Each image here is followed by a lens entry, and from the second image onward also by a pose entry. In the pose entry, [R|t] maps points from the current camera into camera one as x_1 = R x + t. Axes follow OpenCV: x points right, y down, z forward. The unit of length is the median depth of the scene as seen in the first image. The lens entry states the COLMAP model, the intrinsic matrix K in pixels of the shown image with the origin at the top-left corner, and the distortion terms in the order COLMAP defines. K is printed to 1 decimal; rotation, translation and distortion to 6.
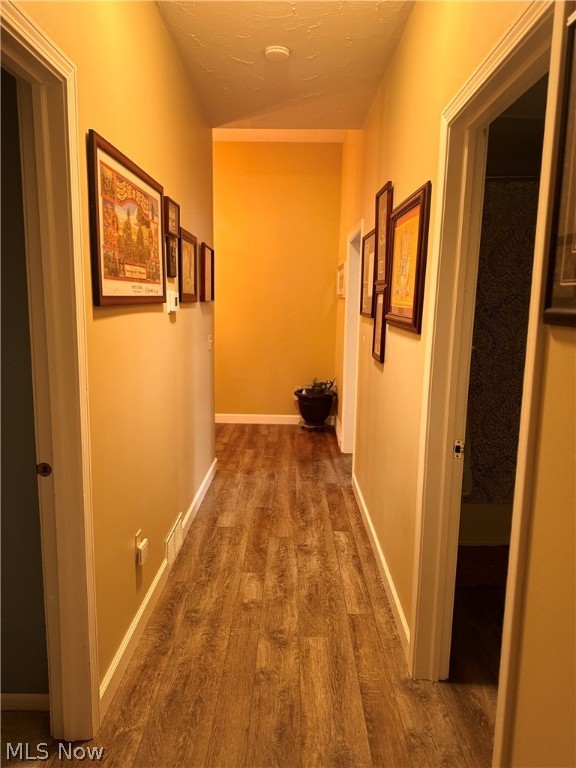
lens RADIAL K [[530.9, 0, 288.0], [0, 530.9, 384.0], [0, 0, 1]] dist [0.001161, -0.001024]
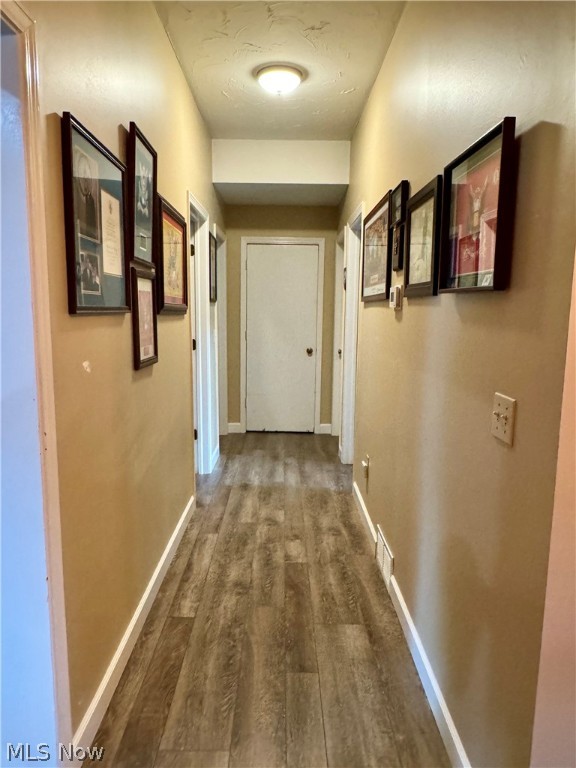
lens RADIAL K [[538.0, 0, 288.0], [0, 538.0, 384.0], [0, 0, 1]] dist [-0.003074, -0.000062]
pose [[-0.999399, -0.026683, -0.022131, -0.015890], [-0.032016, 0.955274, 0.293984, -0.251474], [0.013297, 0.294515, -0.955554, 1.729205]]
